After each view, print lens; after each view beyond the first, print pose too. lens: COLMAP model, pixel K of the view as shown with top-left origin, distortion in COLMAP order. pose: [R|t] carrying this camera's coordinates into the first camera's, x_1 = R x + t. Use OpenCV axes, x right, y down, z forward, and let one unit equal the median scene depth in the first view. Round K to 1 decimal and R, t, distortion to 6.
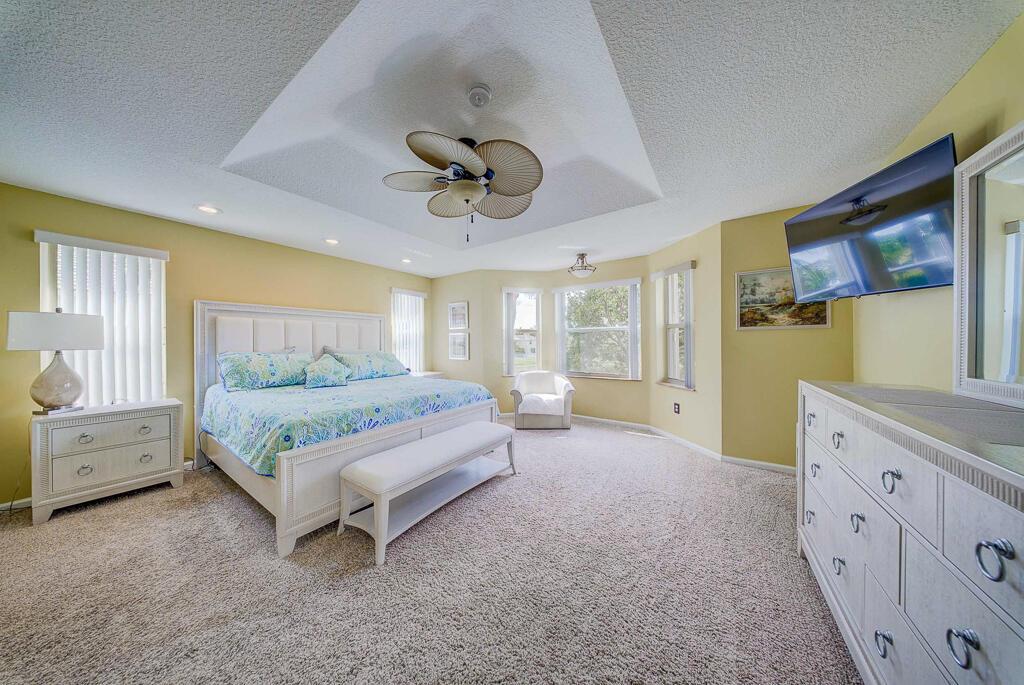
lens RADIAL K [[300.0, 0, 510.8], [0, 300.0, 343.1], [0, 0, 1]] dist [-0.005467, -0.000066]
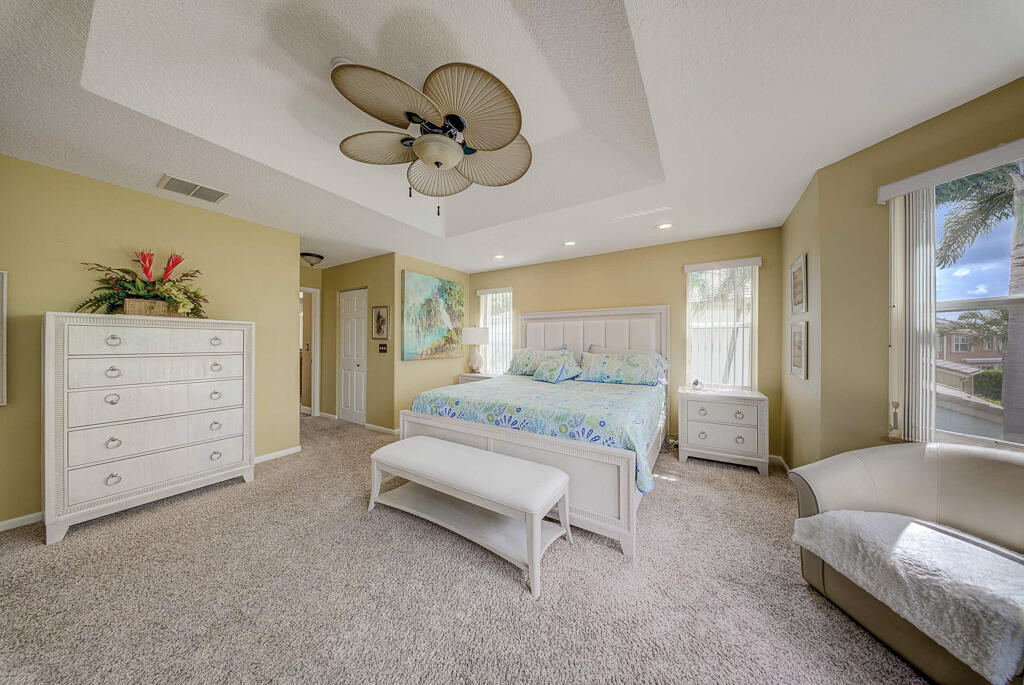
lens RADIAL K [[300.0, 0, 510.8], [0, 300.0, 343.1], [0, 0, 1]] dist [-0.005467, -0.000066]
pose [[0.034220, 0.006391, -0.999394, 0.543243], [-0.001271, 0.999979, 0.006351, -0.002896], [0.999414, 0.001053, 0.034227, 0.956578]]
